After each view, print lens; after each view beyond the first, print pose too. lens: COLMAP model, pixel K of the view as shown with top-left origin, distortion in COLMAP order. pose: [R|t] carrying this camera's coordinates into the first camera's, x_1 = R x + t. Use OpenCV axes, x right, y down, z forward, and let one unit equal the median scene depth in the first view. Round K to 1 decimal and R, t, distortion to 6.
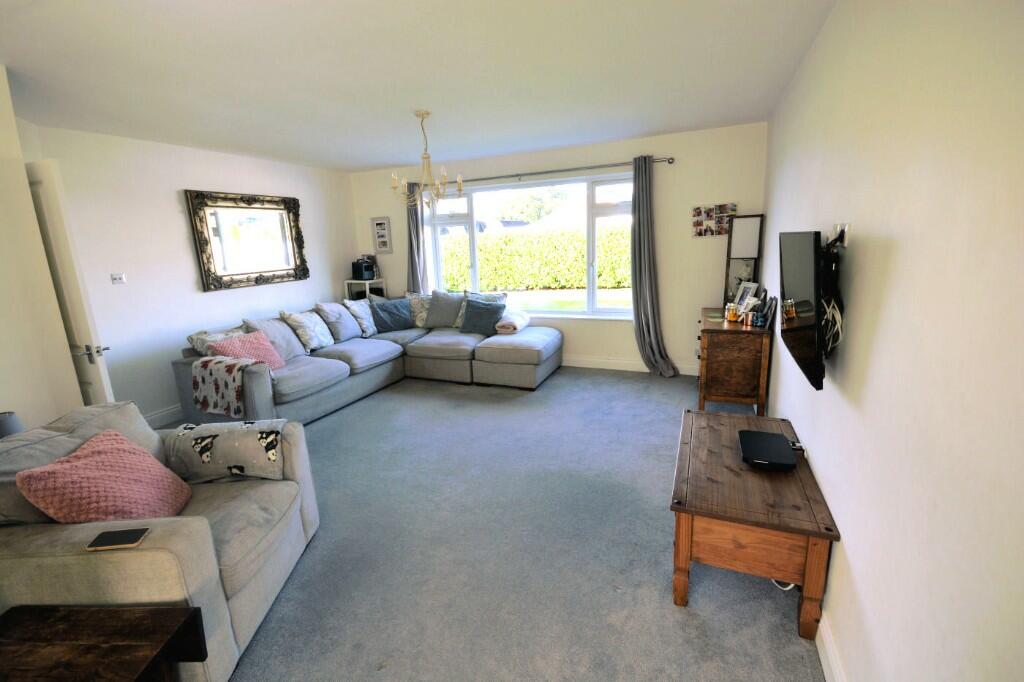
lens RADIAL K [[441.7, 0, 512.0], [0, 441.7, 341.0], [0, 0, 1]] dist [0.000347, 0.000004]
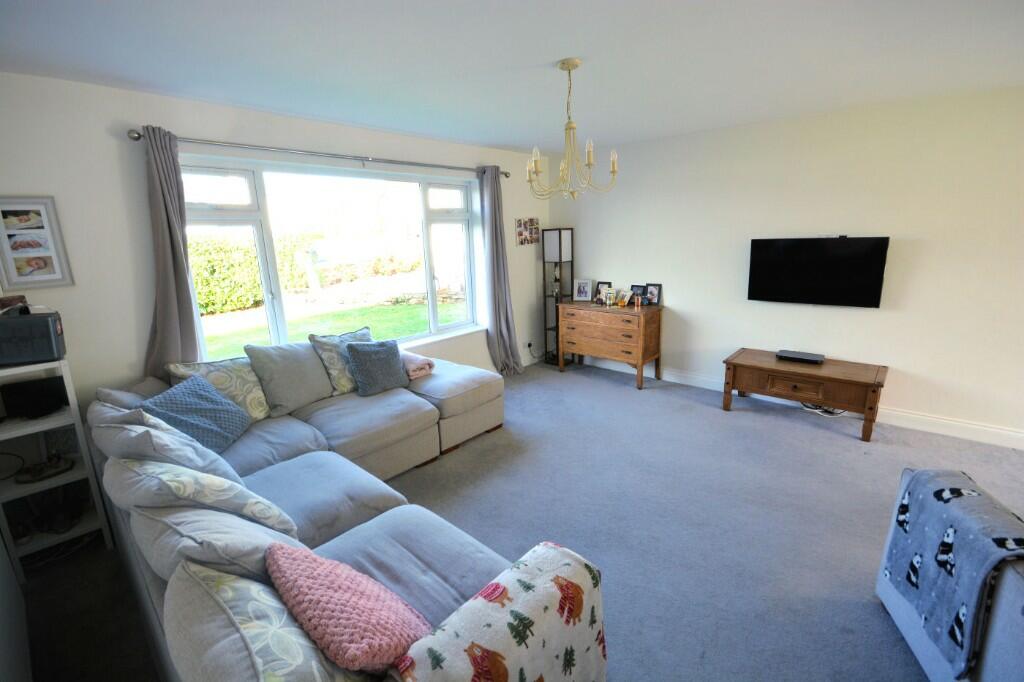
lens RADIAL K [[441.1, 0, 512.0], [0, 441.1, 341.0], [0, 0, 1]] dist [0.000310, 0.000073]
pose [[0.339721, -0.196327, 0.919807, -0.667935], [0.226351, 0.966293, 0.122649, -0.138600], [-0.912883, 0.166533, 0.372709, 0.622619]]
